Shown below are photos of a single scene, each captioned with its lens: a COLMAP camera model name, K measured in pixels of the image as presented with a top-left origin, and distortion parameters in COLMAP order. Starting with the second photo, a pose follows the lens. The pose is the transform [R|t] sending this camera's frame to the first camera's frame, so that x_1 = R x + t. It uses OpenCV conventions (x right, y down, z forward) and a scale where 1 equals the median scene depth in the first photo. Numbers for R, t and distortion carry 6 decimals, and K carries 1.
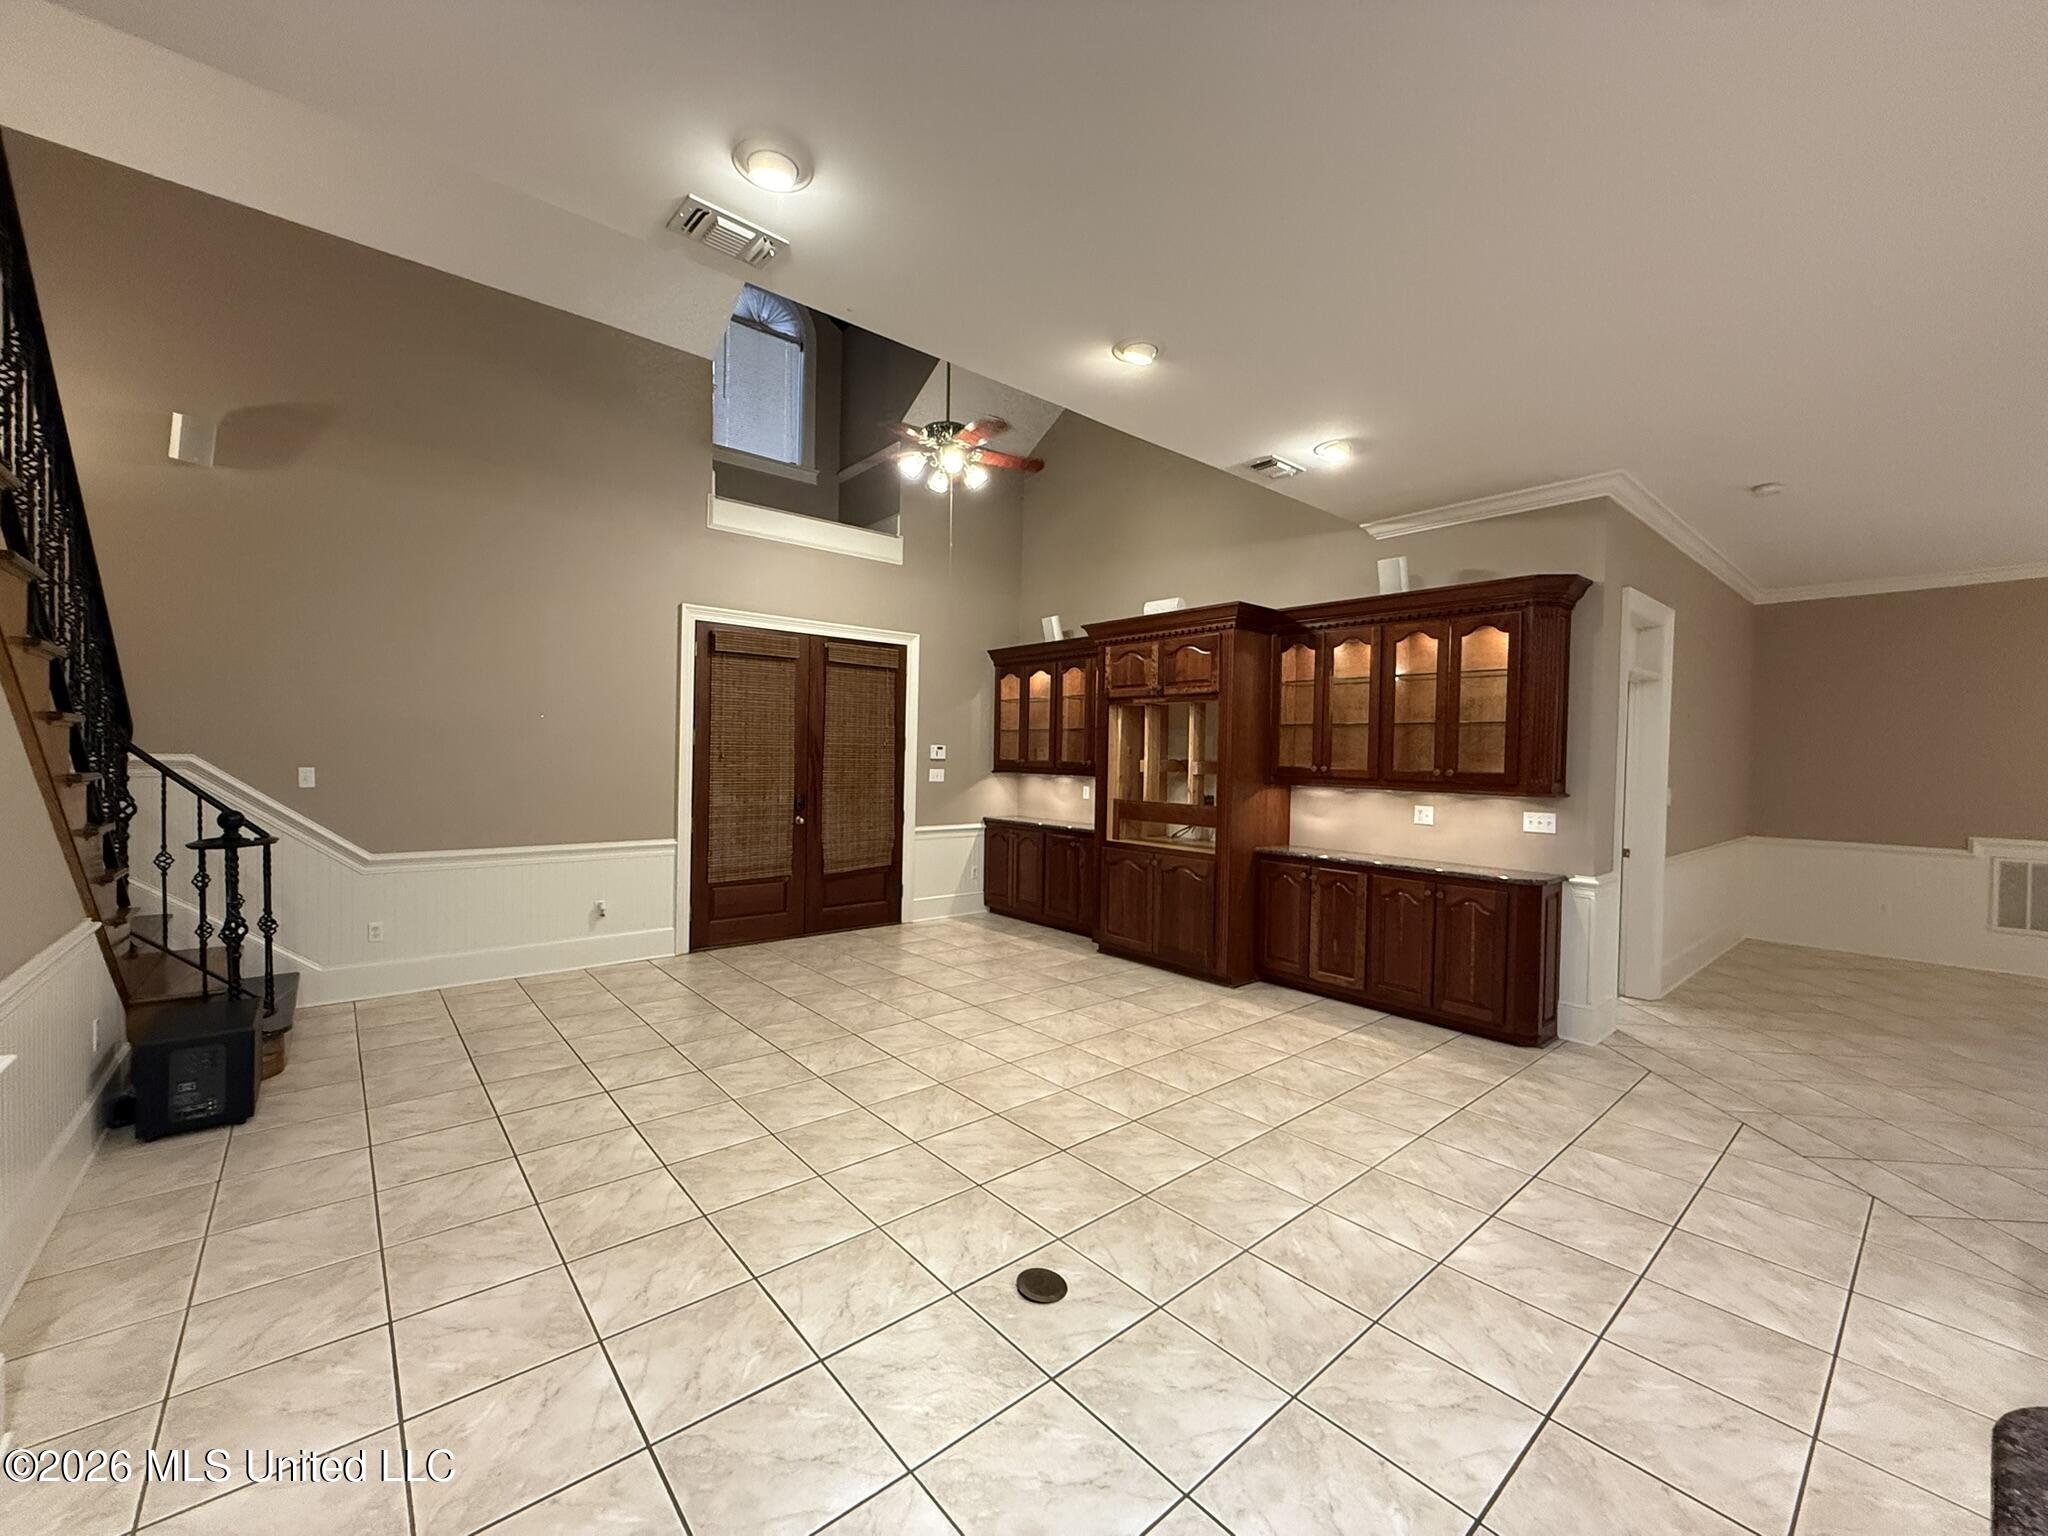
lens RADIAL K [[815.0, 0, 1014.1], [0, 815.0, 766.6], [0, 0, 1]] dist [0.000964, -0.000752]
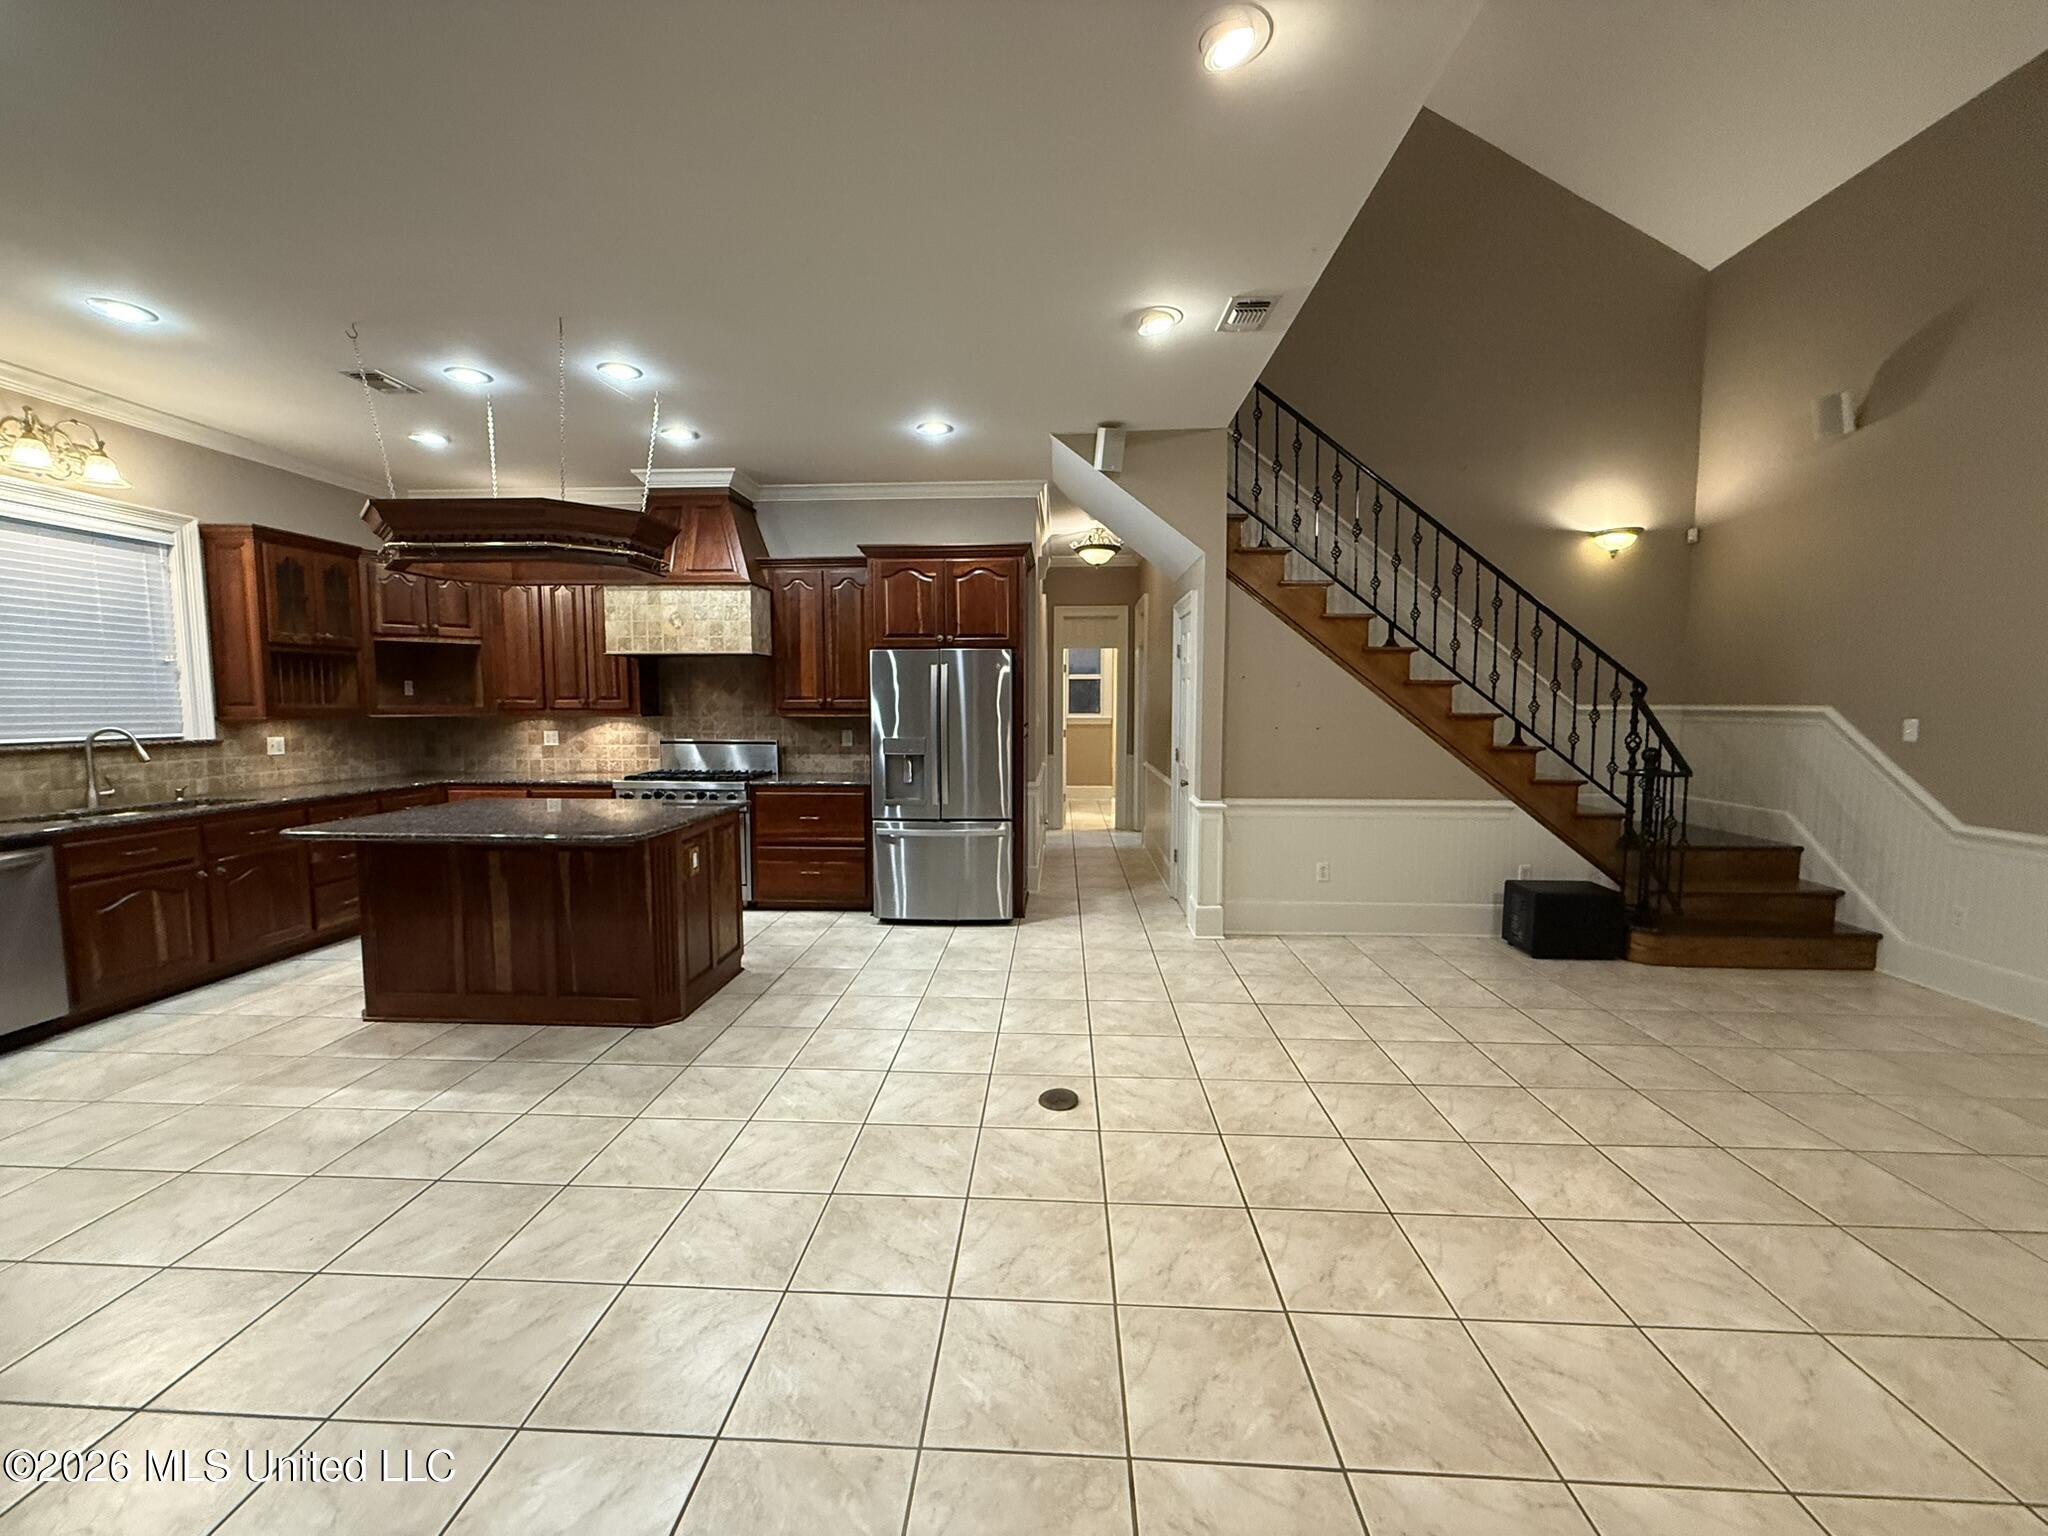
lens RADIAL K [[815.0, 0, 1019.2], [0, 815.0, 766.6], [0, 0, 1]] dist [0.000964, -0.000752]
pose [[-0.683090, 0.039782, -0.729250, 0.522021], [-0.022687, 0.996878, 0.075633, 0.008009], [0.729982, 0.068209, -0.680055, 0.940838]]
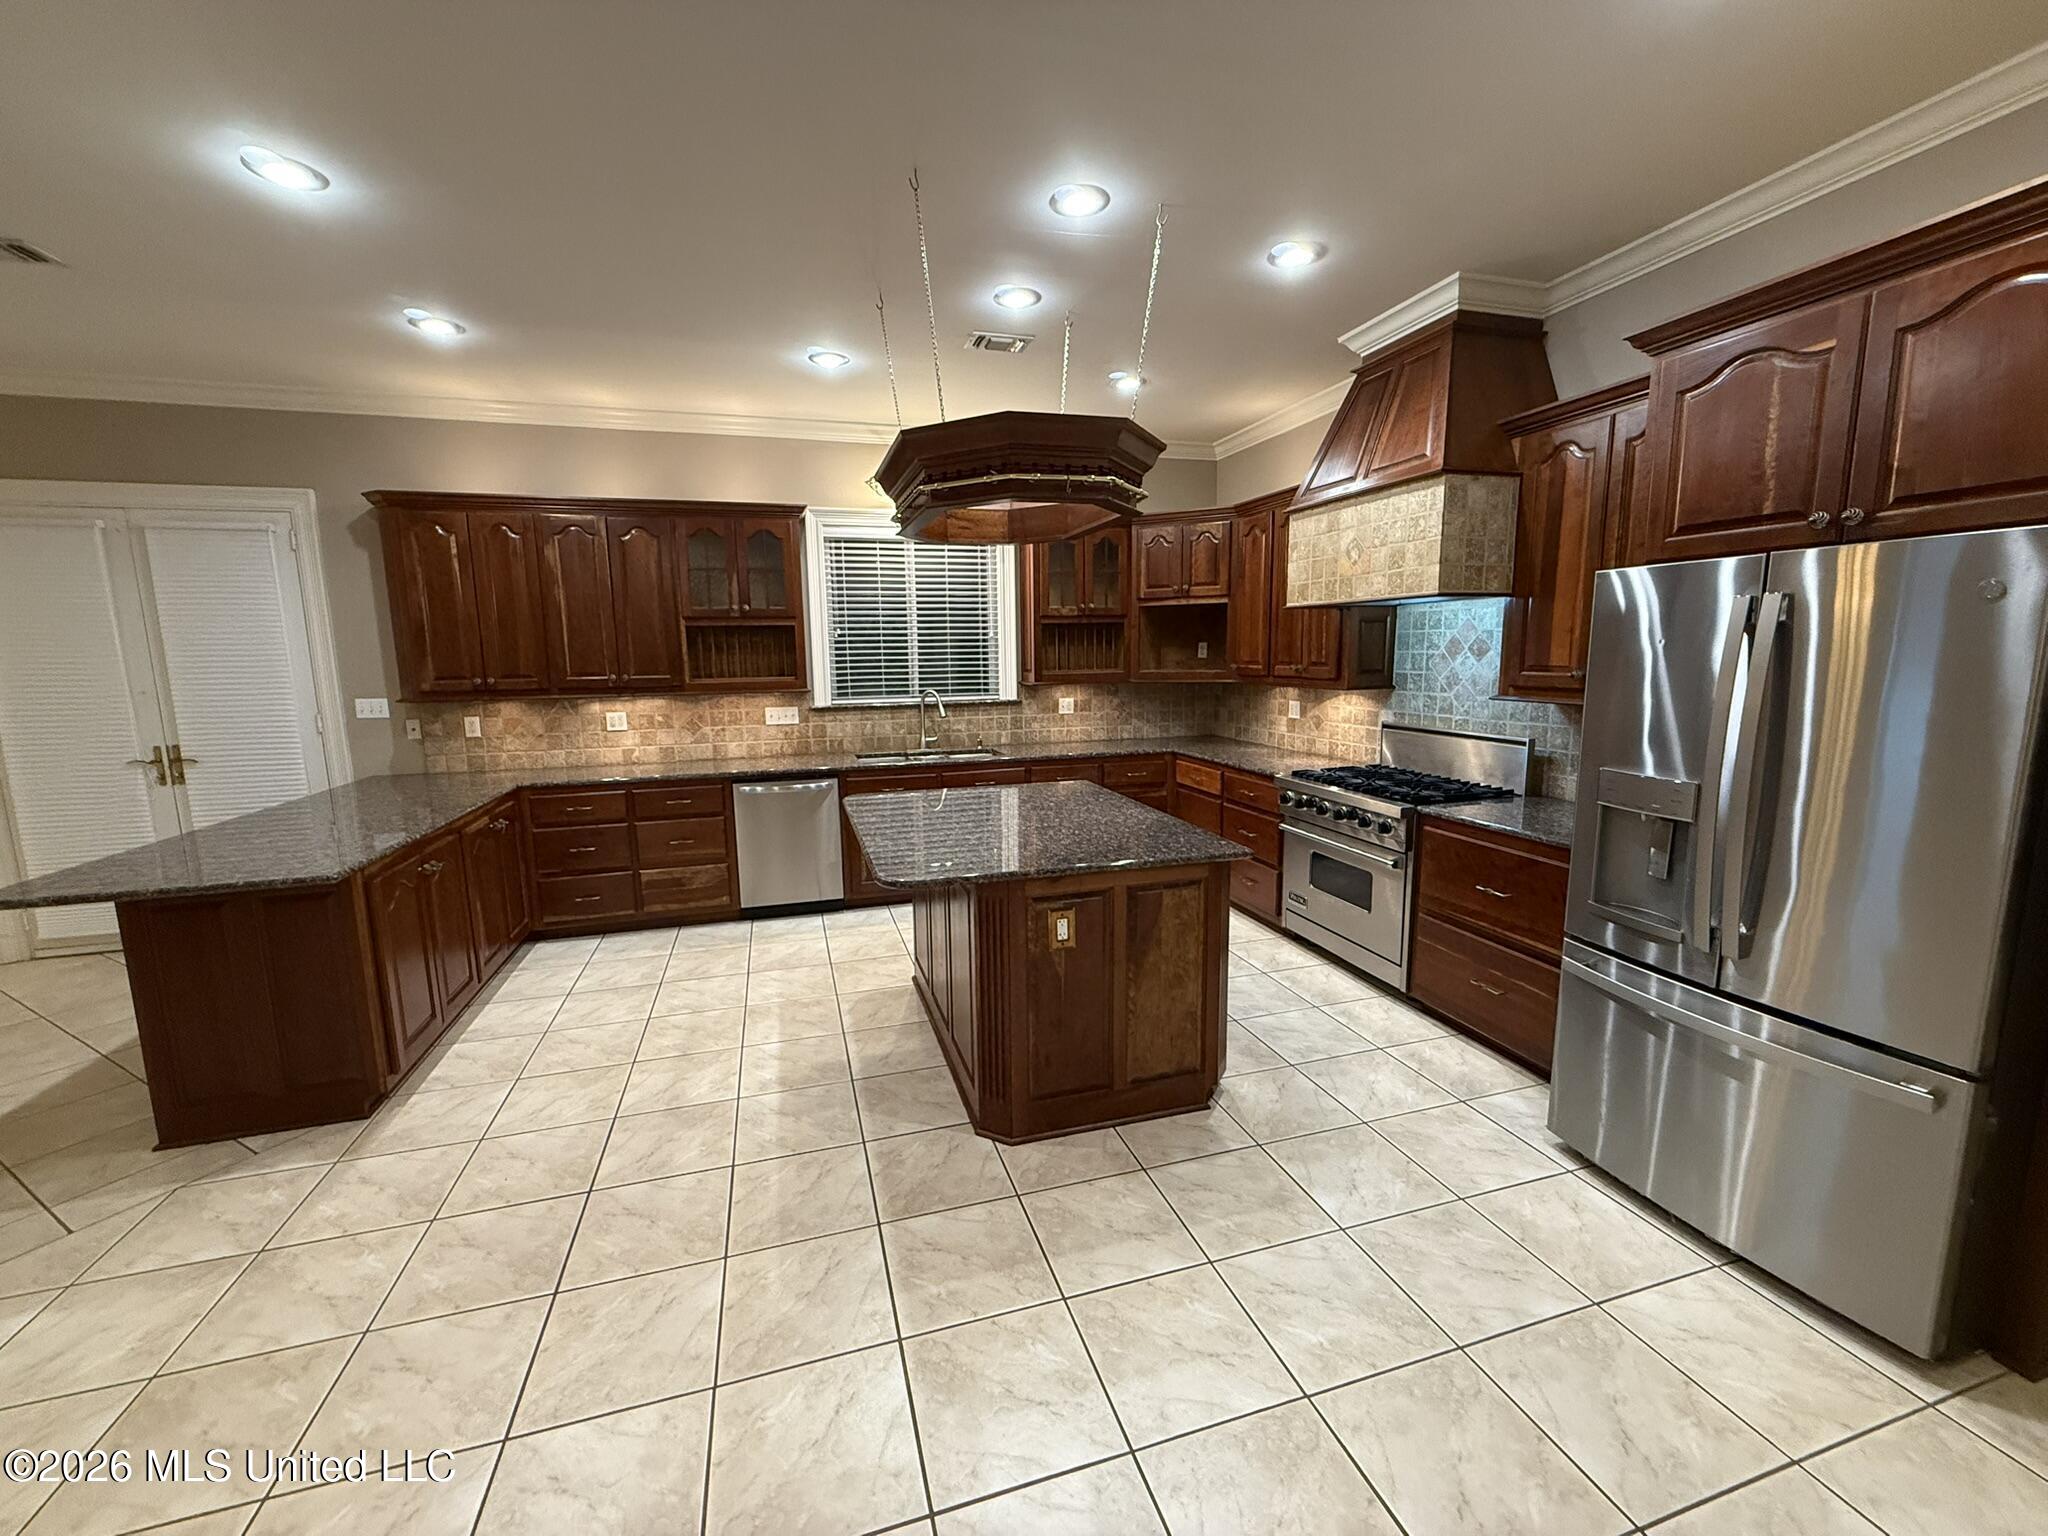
lens RADIAL K [[815.0, 0, 1016.3], [0, 815.0, 772.1], [0, 0, 1]] dist [0.000964, -0.000752]
pose [[-0.915618, -0.063734, 0.396966, -0.068985], [0.004691, 0.985595, 0.169060, -0.028846], [-0.402023, 0.156656, -0.902129, 0.624766]]
